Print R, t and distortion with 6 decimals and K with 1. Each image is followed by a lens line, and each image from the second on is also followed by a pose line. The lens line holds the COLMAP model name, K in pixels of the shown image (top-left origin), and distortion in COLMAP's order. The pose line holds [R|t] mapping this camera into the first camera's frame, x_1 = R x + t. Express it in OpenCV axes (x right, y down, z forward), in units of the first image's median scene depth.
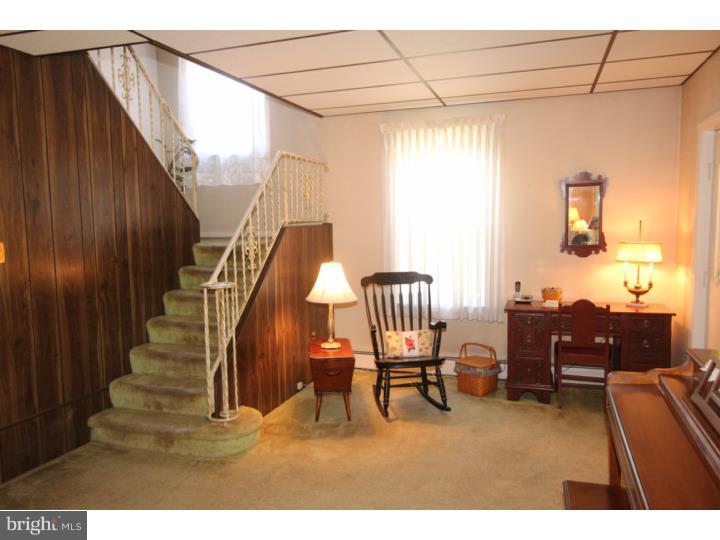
lens RADIAL K [[540.8, 0, 360.0], [0, 540.8, 270.0], [0, 0, 1]] dist [-0.007076, -0.000488]
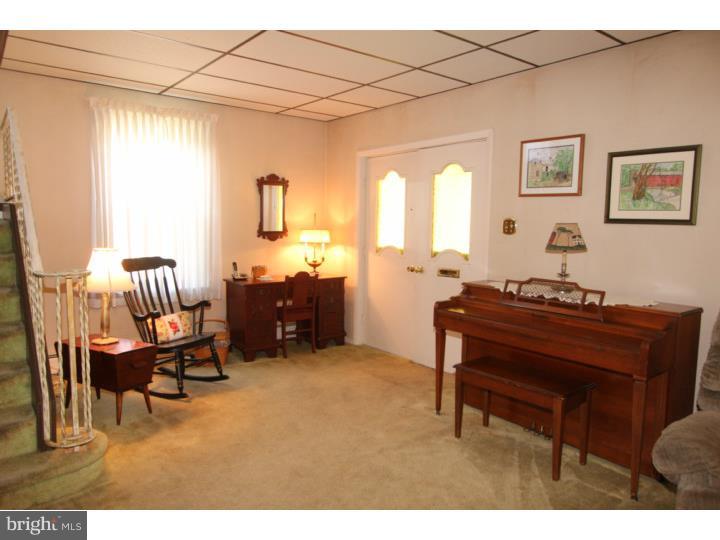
lens RADIAL K [[507.8, 0, 360.0], [0, 507.8, 270.0], [0, 0, 1]] dist [-0.003124, 0.002746]
pose [[0.538115, -0.055247, 0.841059, -0.515504], [0.048548, 0.998225, 0.034510, 0.014262], [-0.841472, 0.022261, 0.539841, 0.190646]]
